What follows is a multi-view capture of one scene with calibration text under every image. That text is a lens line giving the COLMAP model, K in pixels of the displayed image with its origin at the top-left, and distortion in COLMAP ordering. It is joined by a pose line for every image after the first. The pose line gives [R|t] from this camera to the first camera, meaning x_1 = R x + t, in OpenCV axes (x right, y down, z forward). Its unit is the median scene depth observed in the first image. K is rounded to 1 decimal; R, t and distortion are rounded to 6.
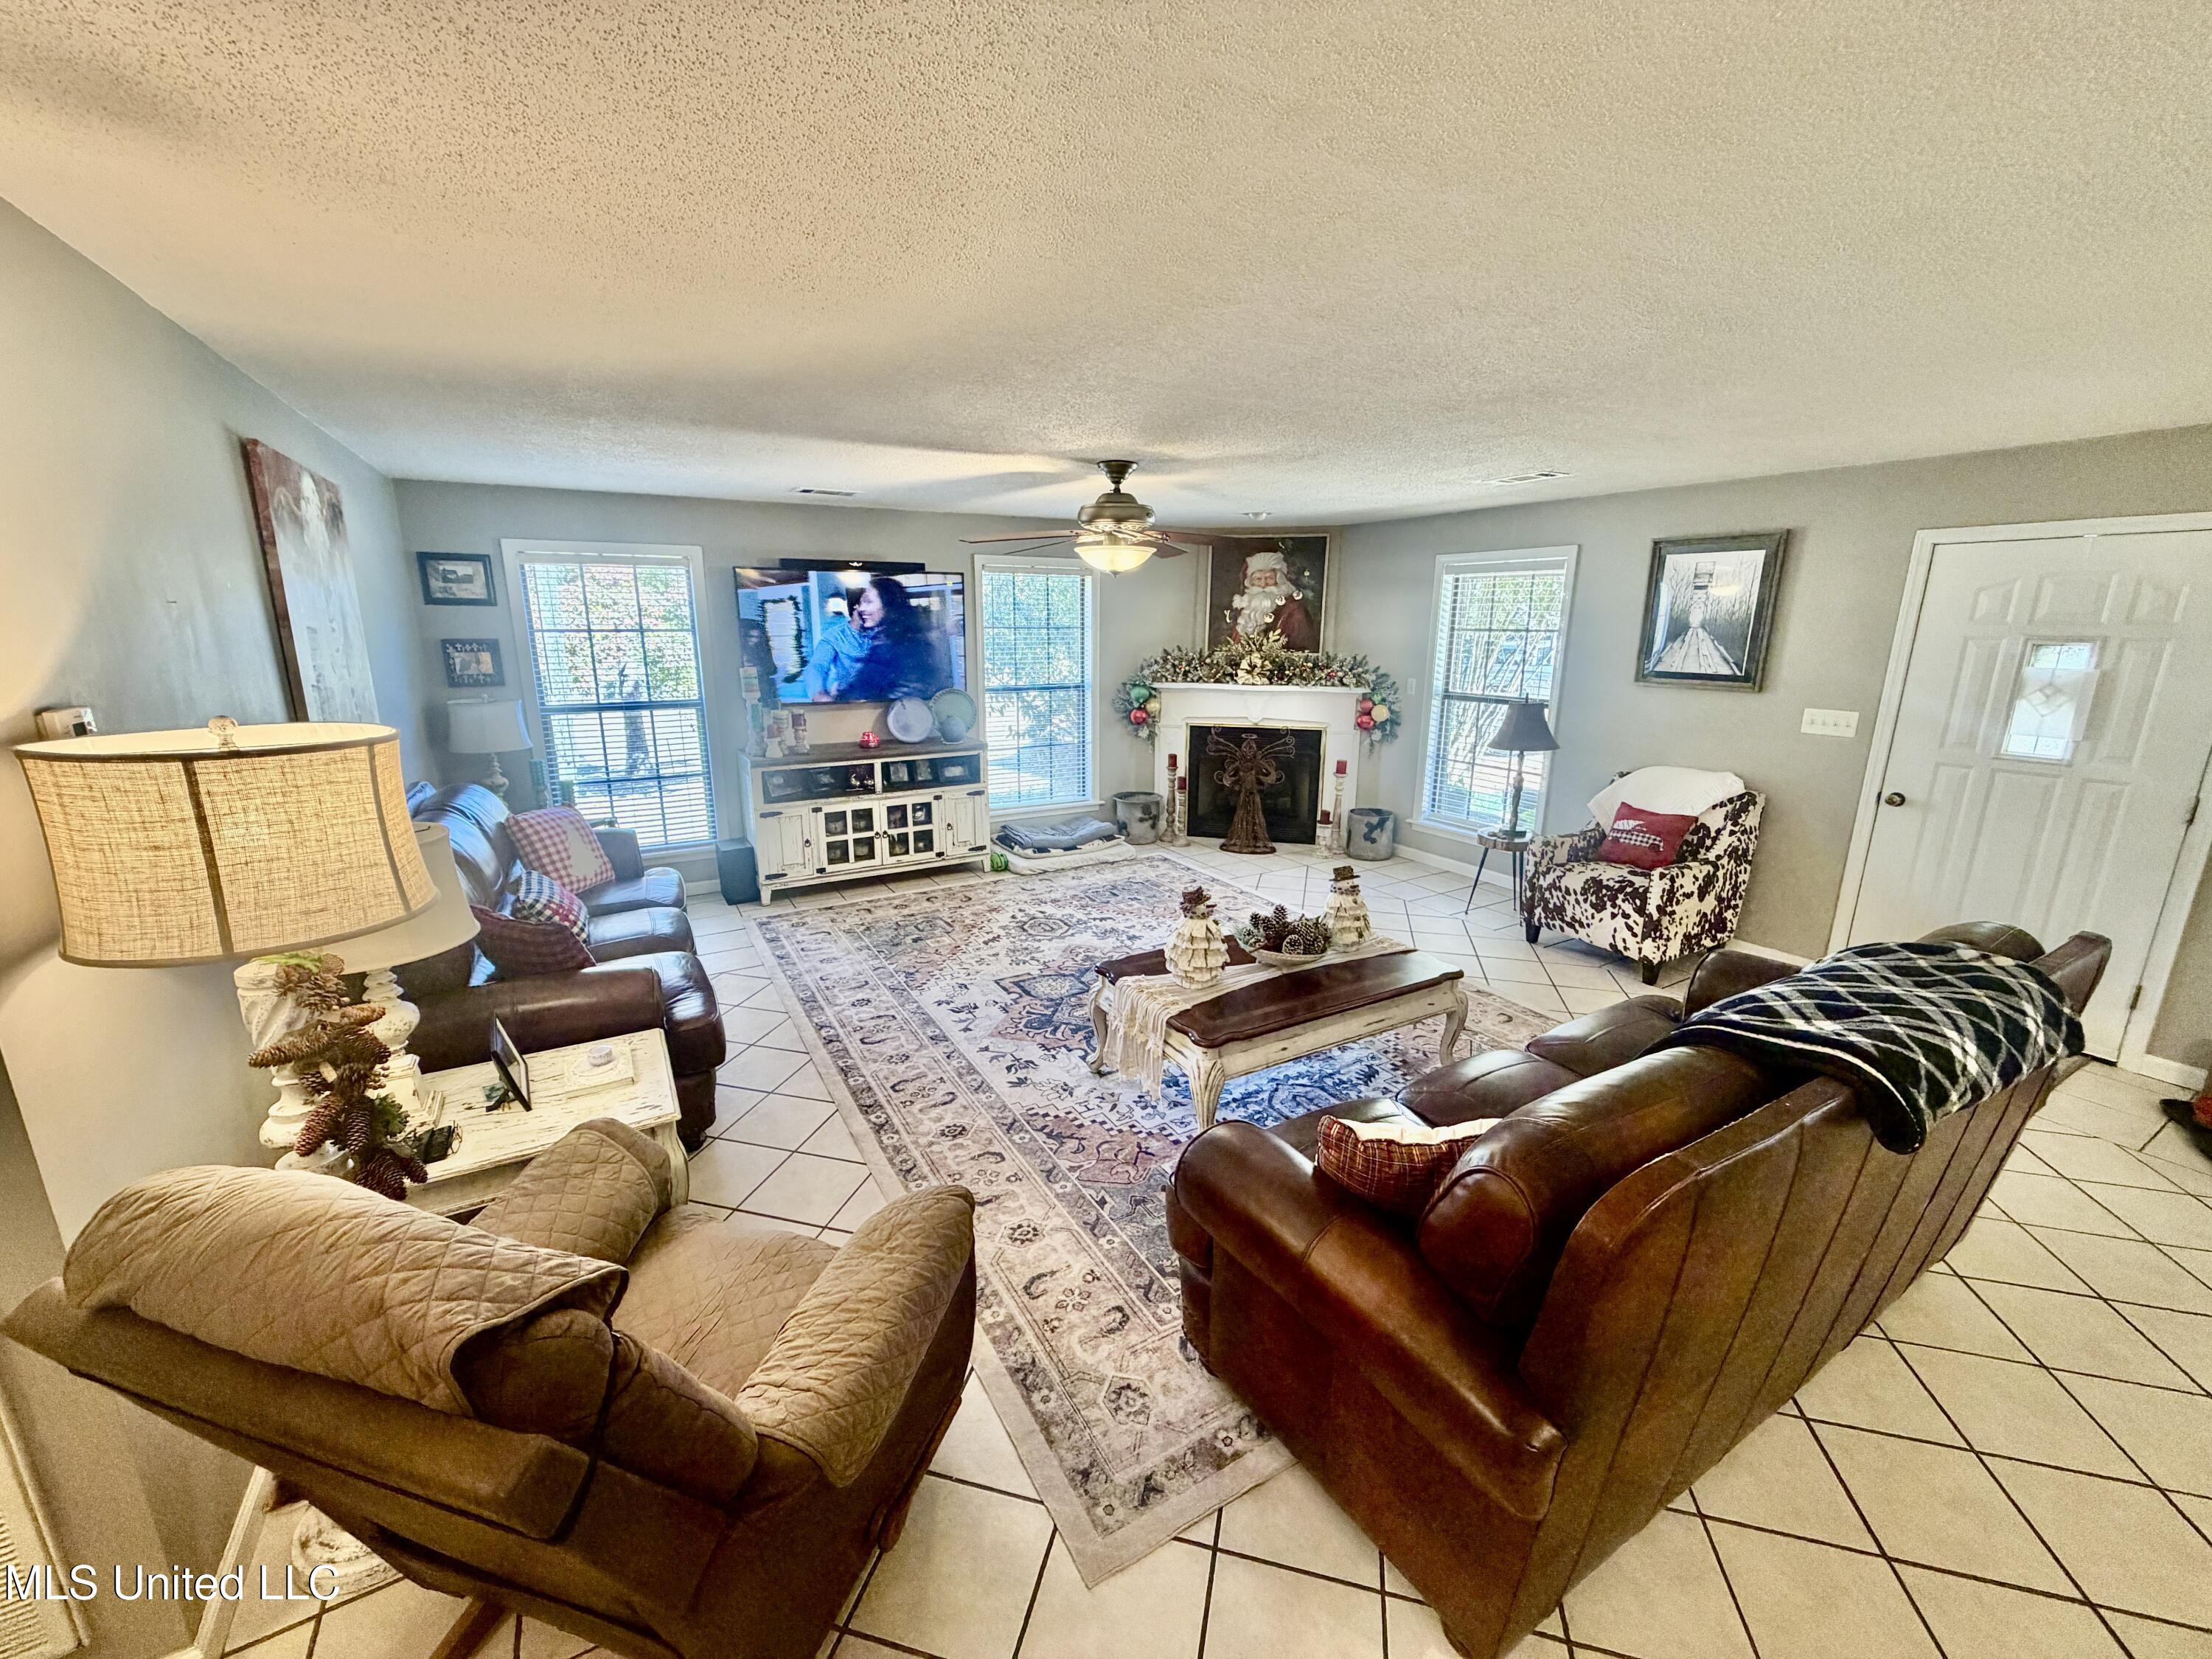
lens RADIAL K [[876.0, 0, 1103.0], [0, 876.0, 826.6], [0, 0, 1]] dist [0.000800, -0.000296]
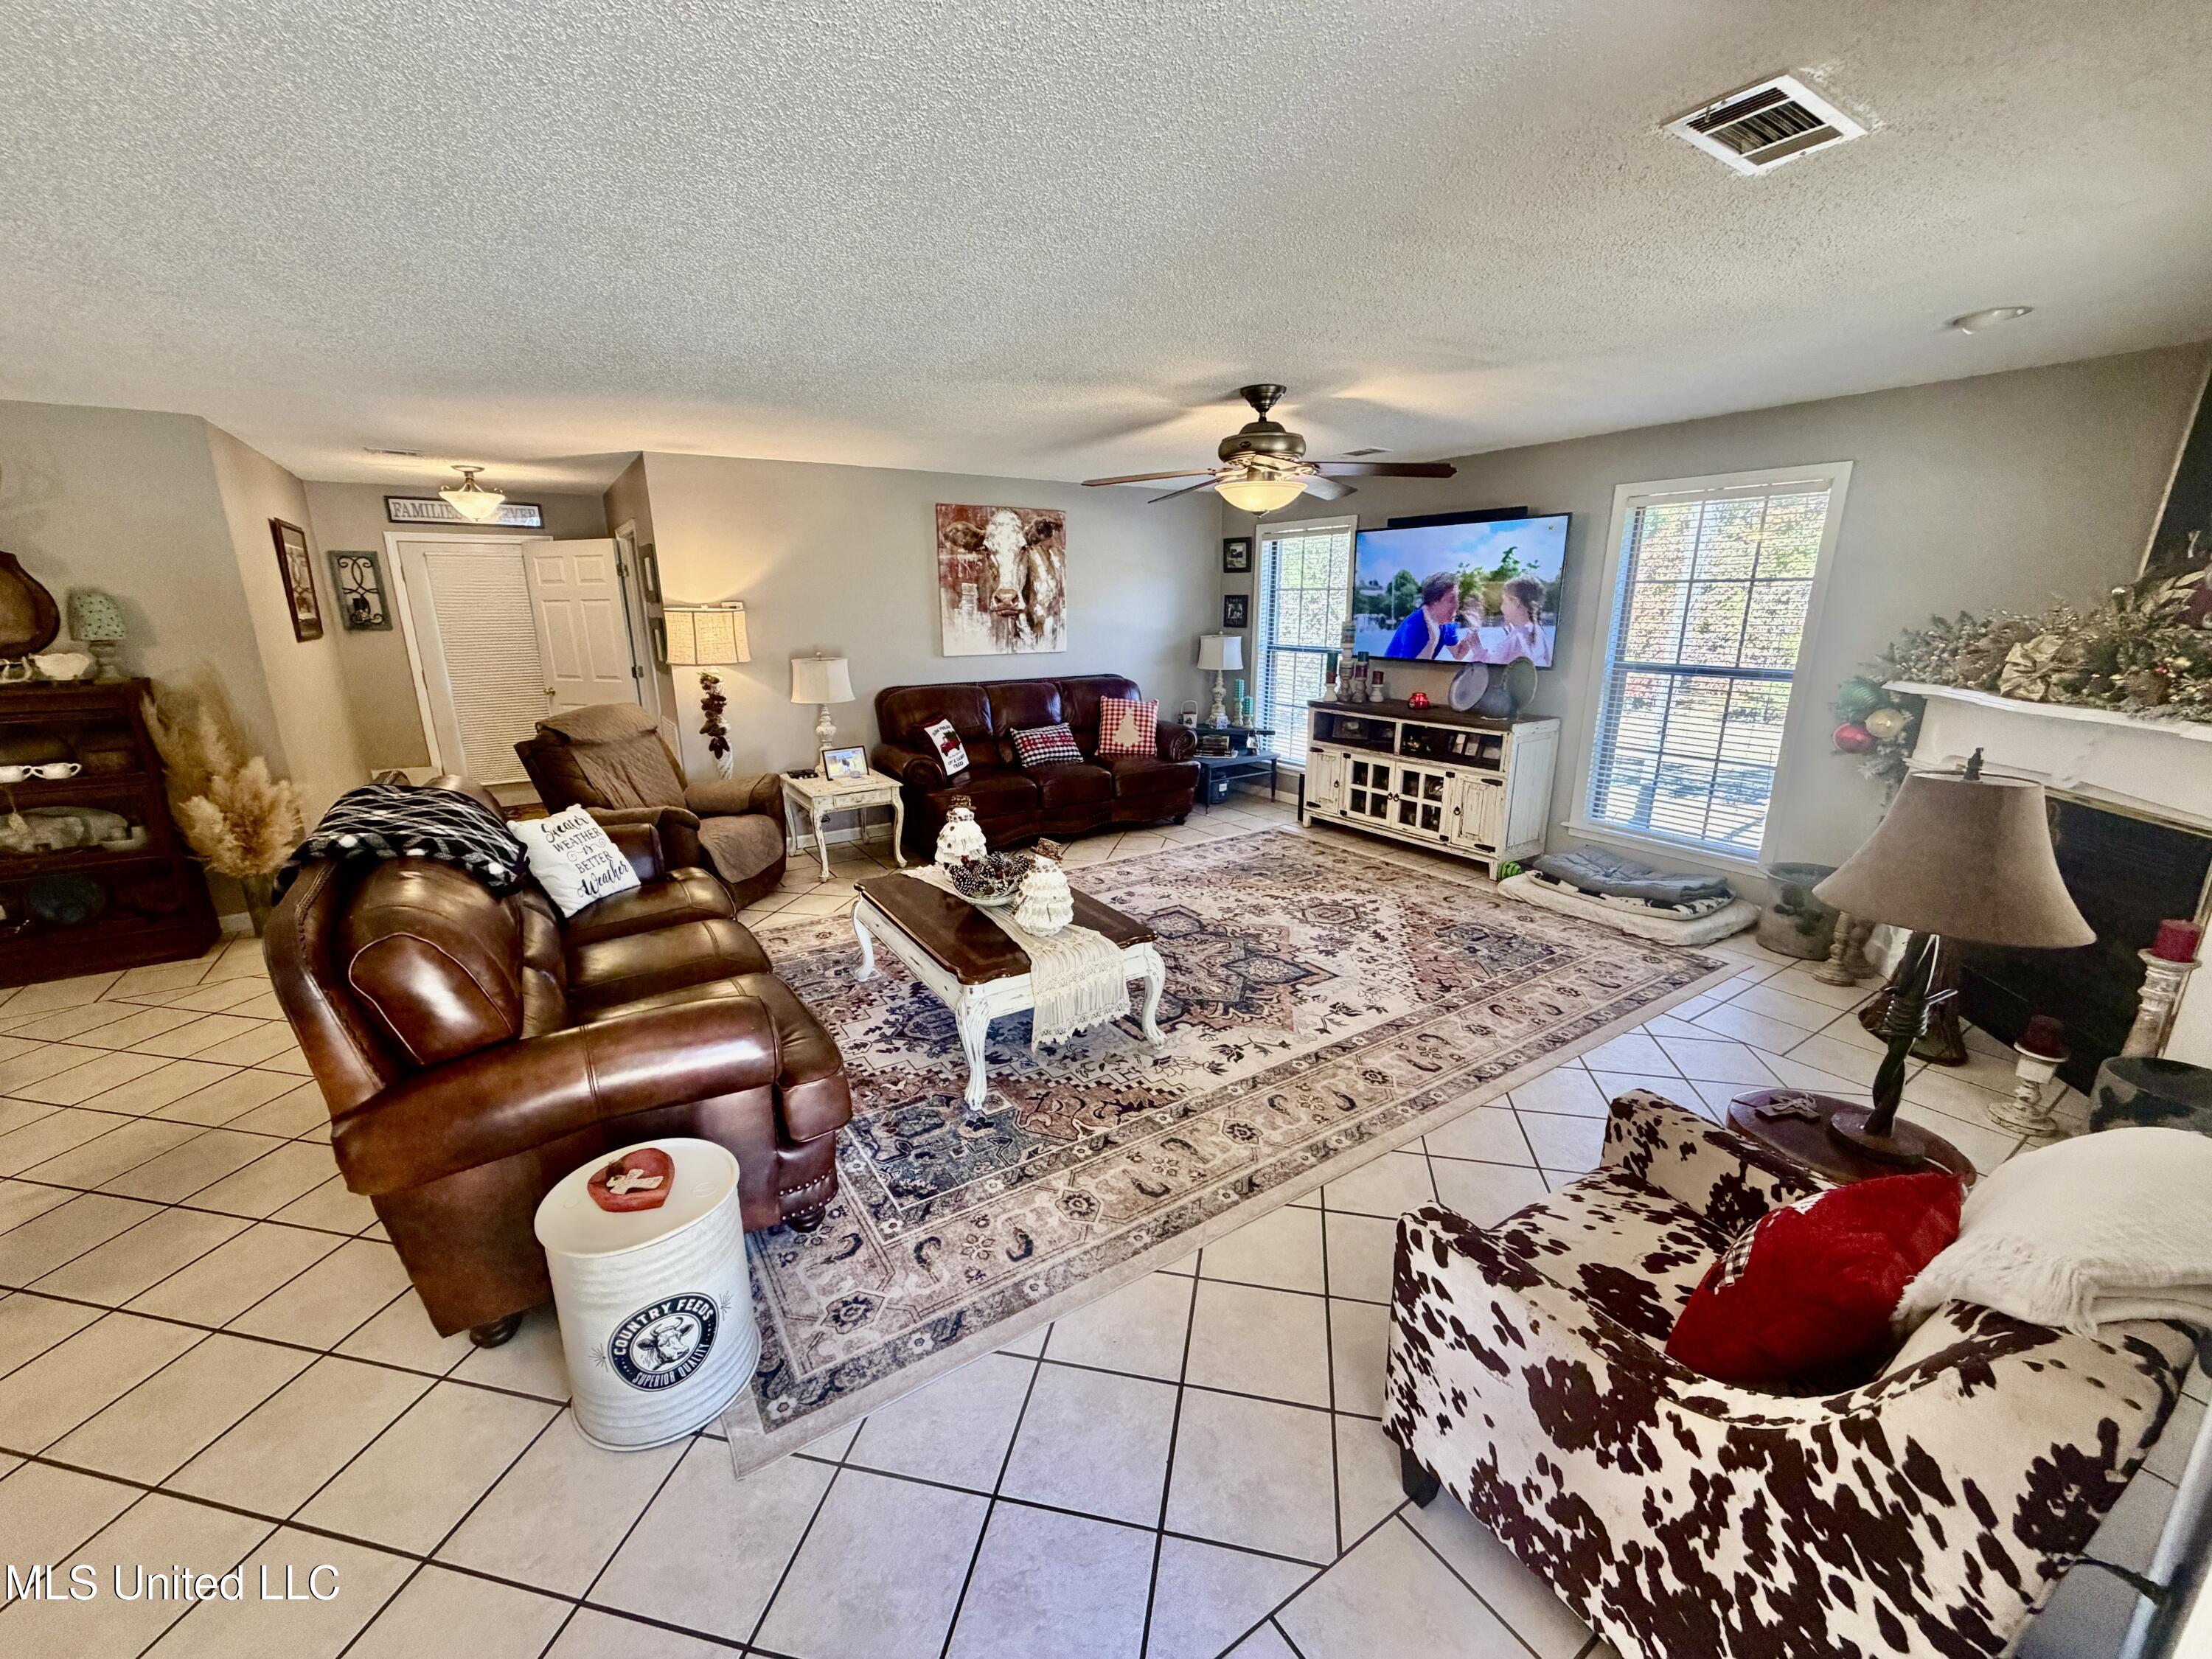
lens RADIAL K [[876.0, 0, 1102.6], [0, 876.0, 826.2], [0, 0, 1]] dist [0.000800, -0.000296]
pose [[0.059892, 0.247121, -0.967132, 0.684995], [-0.229532, 0.946318, 0.227589, -0.108227], [0.971457, 0.208357, 0.113399, 0.581138]]
